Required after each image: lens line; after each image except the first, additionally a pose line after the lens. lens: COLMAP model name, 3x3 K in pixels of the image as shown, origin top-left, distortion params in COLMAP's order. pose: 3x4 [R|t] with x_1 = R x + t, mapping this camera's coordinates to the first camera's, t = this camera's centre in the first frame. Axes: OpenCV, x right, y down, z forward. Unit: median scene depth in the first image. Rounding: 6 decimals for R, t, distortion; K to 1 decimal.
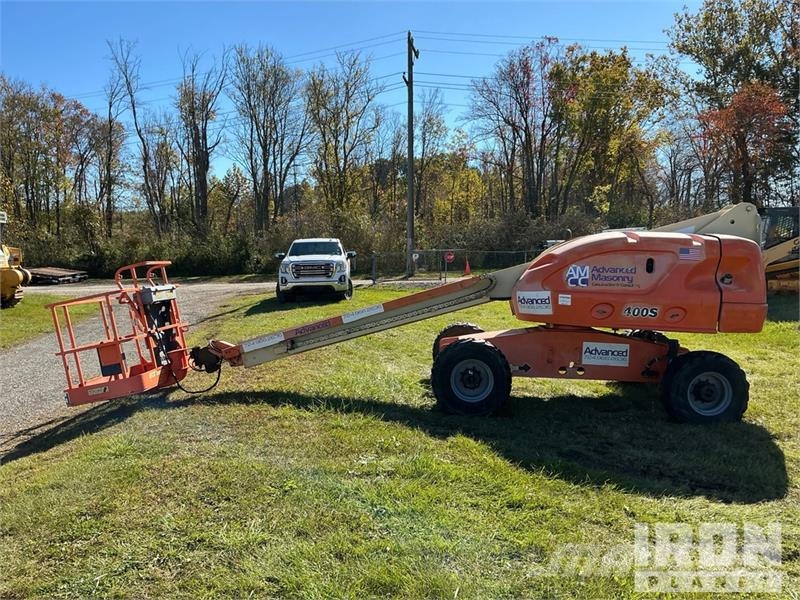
lens RADIAL K [[668.7, 0, 397.7], [0, 668.7, 300.6], [0, 0, 1]] dist [0.111618, -0.245691]
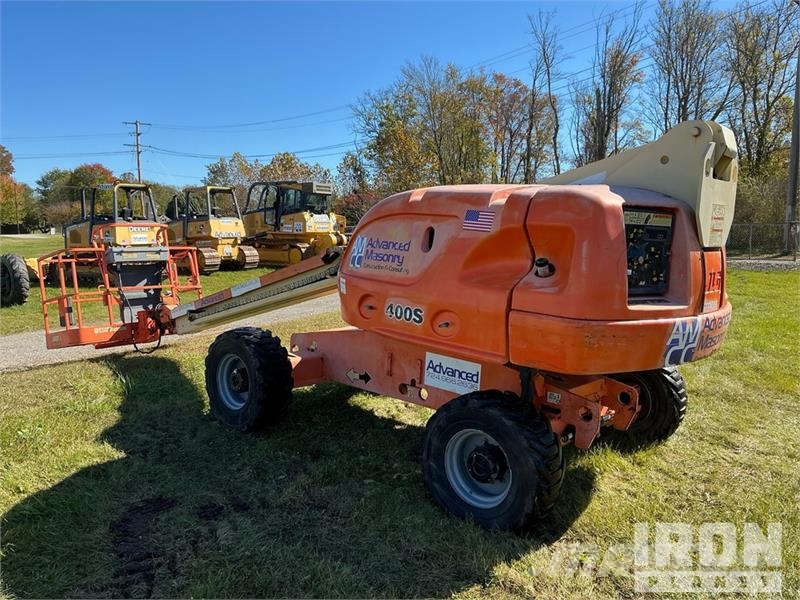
lens RADIAL K [[668.7, 0, 397.7], [0, 668.7, 300.6], [0, 0, 1]] dist [0.111618, -0.245691]
pose [[0.779998, 0.081602, -0.620438, 0.673584], [-0.055366, 0.996572, 0.061468, -0.029413], [0.623327, -0.013594, 0.781843, 0.468016]]
